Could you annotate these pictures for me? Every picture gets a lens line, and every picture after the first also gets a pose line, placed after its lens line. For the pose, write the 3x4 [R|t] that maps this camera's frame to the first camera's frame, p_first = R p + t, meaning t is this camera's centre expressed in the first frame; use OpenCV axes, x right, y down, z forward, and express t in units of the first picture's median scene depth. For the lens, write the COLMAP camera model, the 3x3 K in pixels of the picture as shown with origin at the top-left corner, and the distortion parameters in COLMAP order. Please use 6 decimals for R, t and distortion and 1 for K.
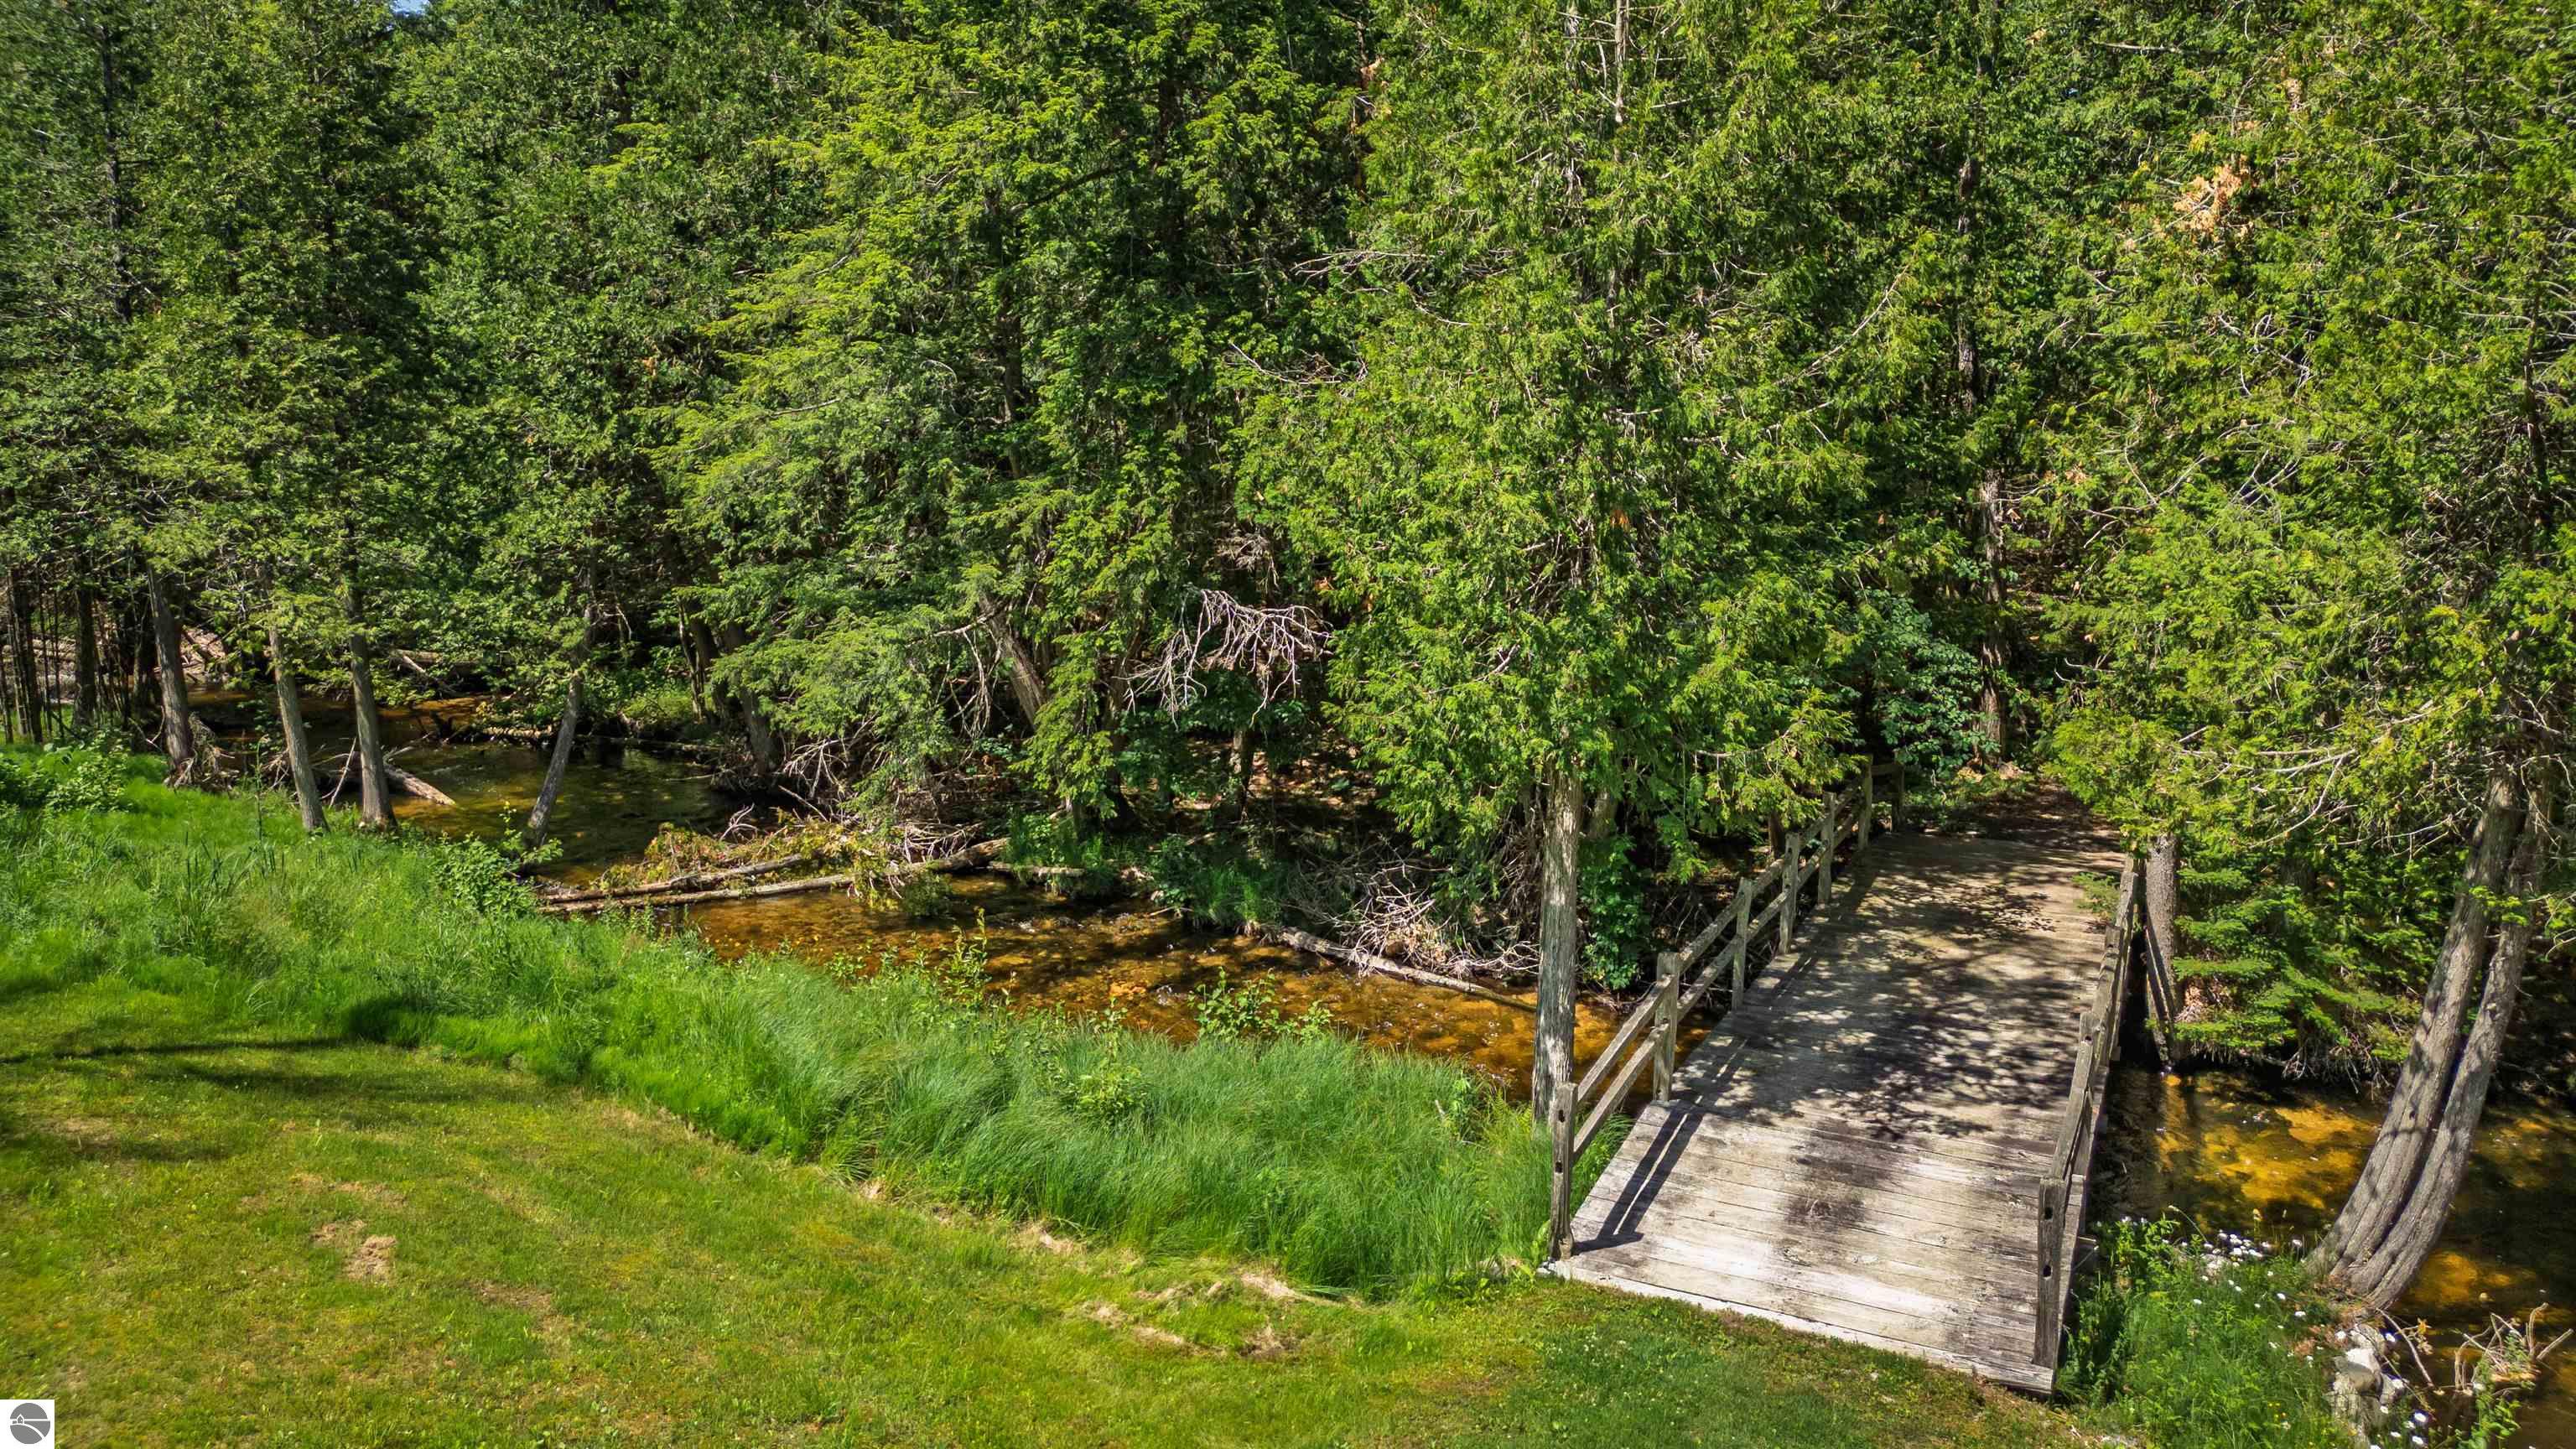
lens RADIAL K [[1812.2, 0, 1292.4], [0, 1812.2, 711.9], [0, 0, 1]] dist [0.105061, -0.143809]
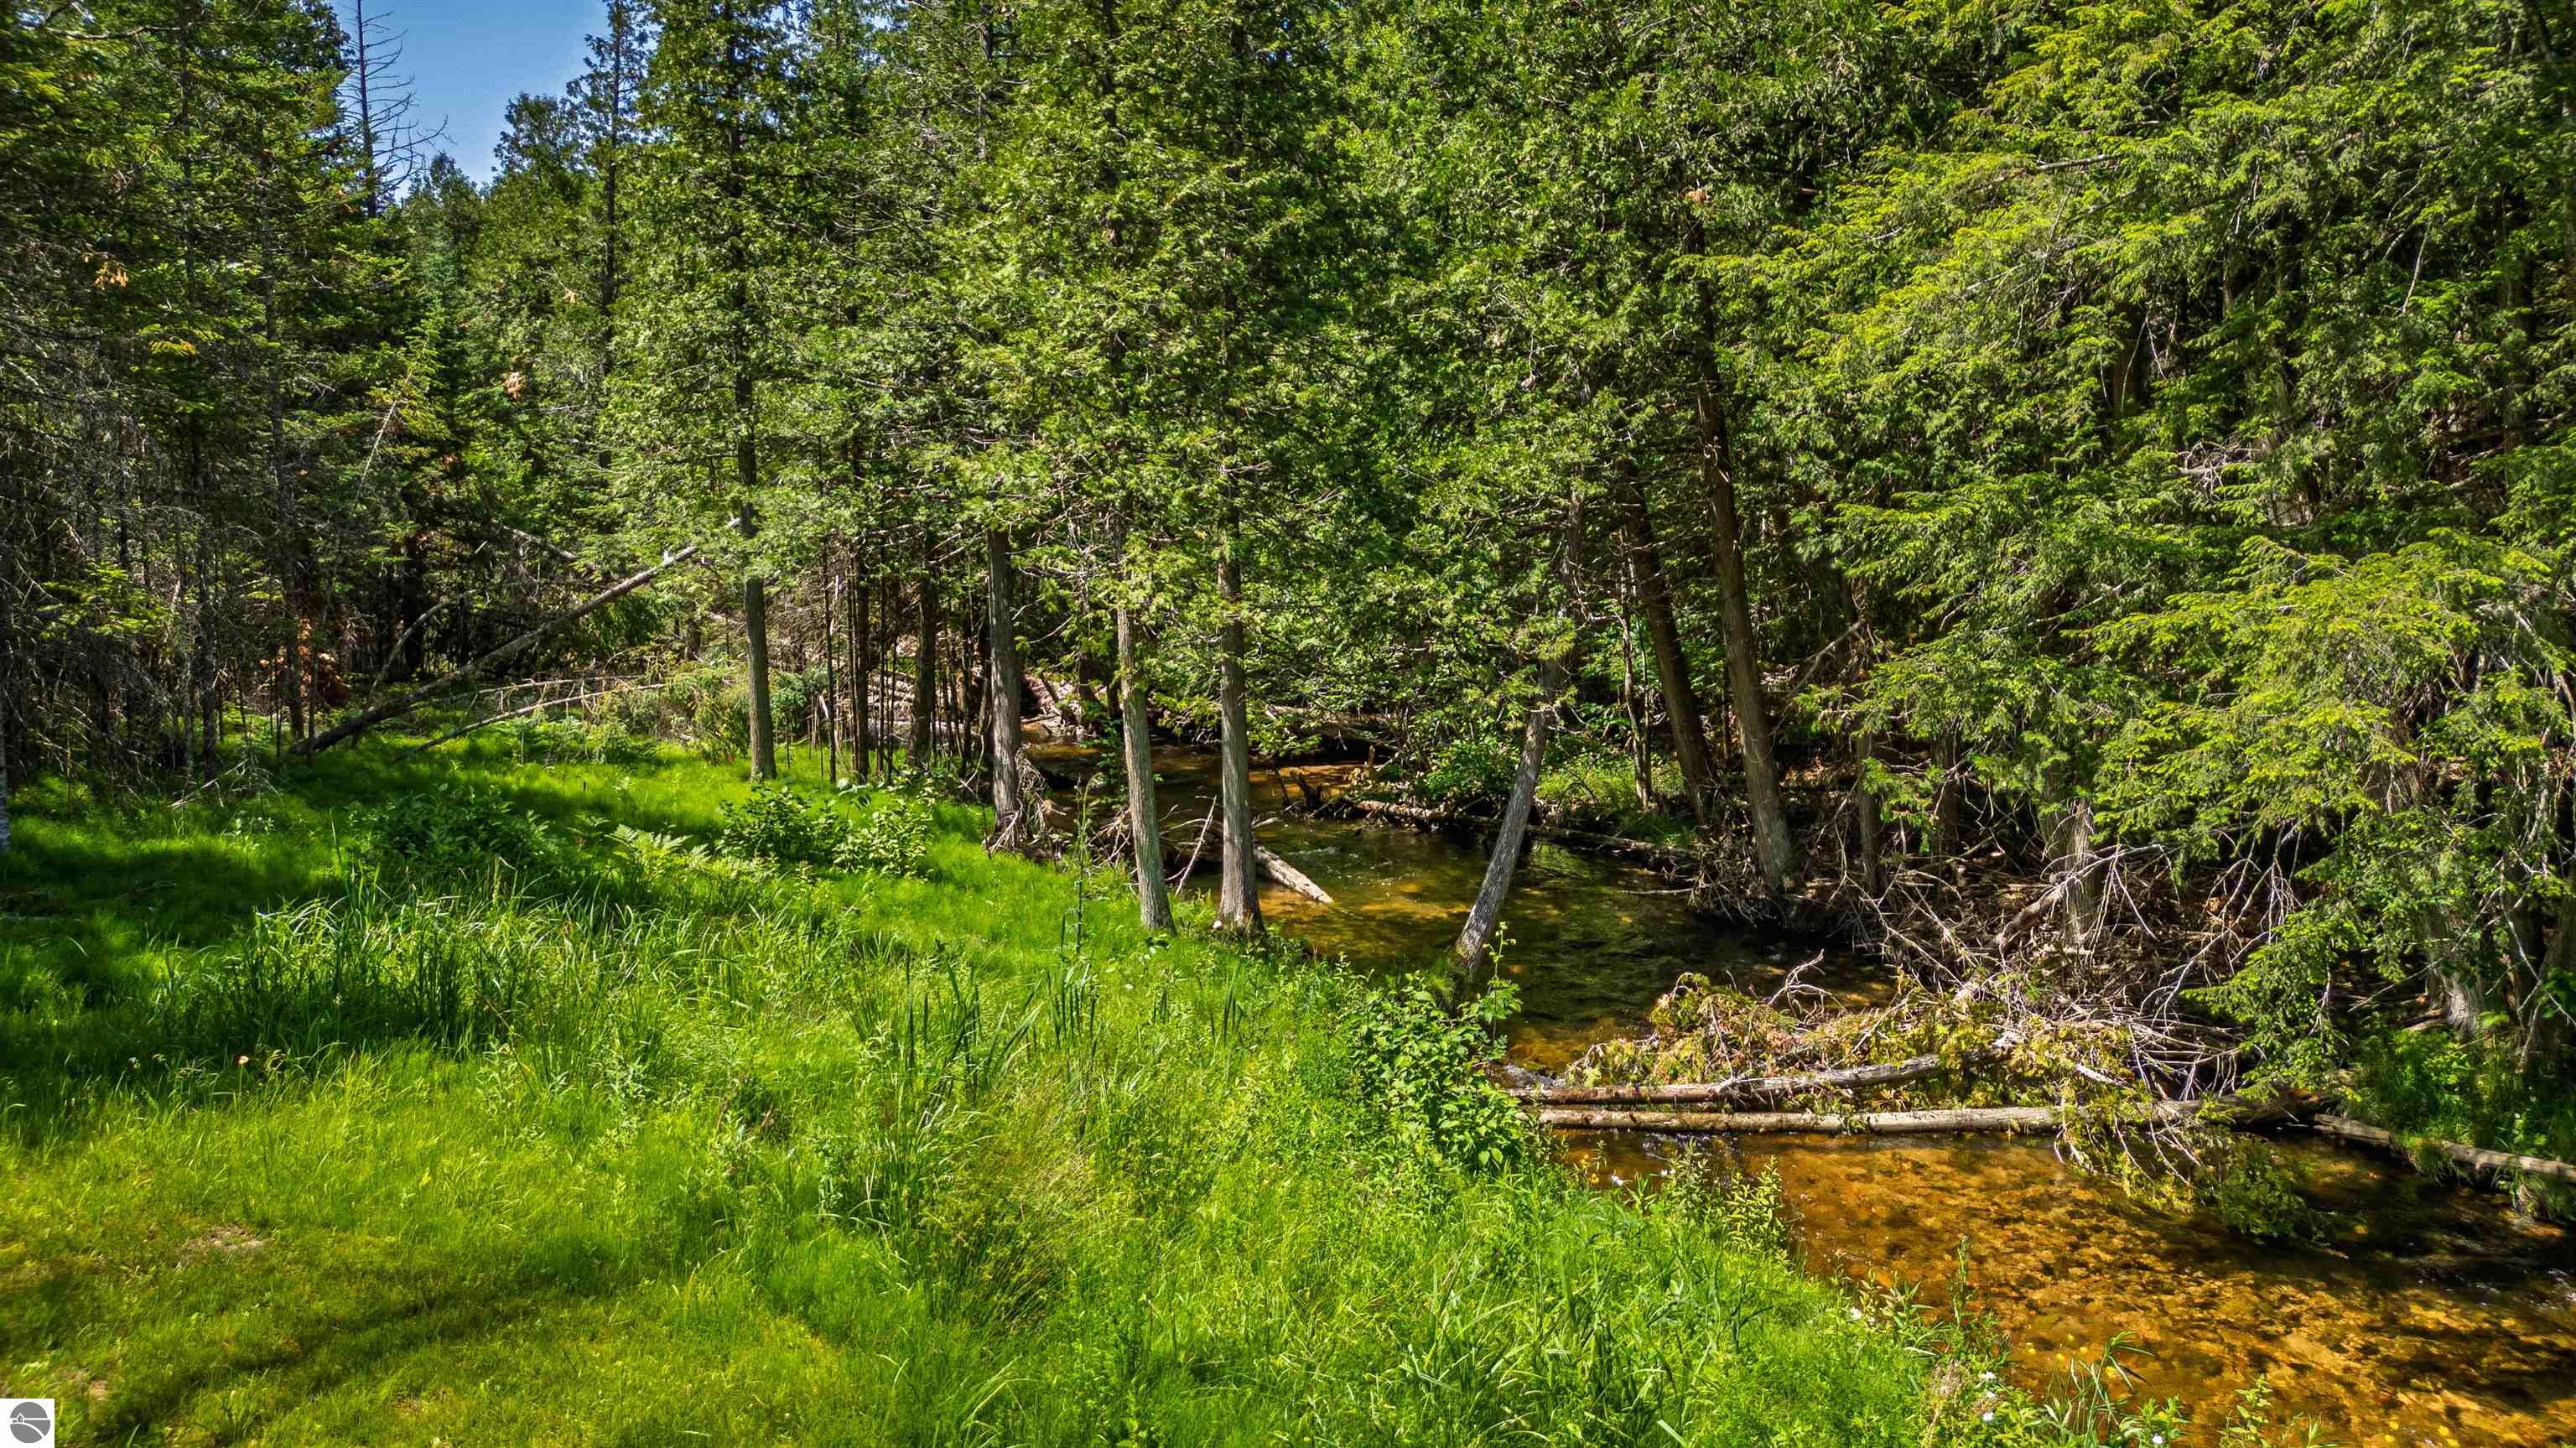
lens RADIAL K [[1812.1, 0, 1292.4], [0, 1812.1, 711.4], [0, 0, 1]] dist [0.105061, -0.143809]
pose [[0.912988, 0.039128, -0.406106, -0.225313], [-0.065841, 0.996474, -0.052011, 0.017112], [0.402639, 0.074224, 0.912345, 0.422089]]
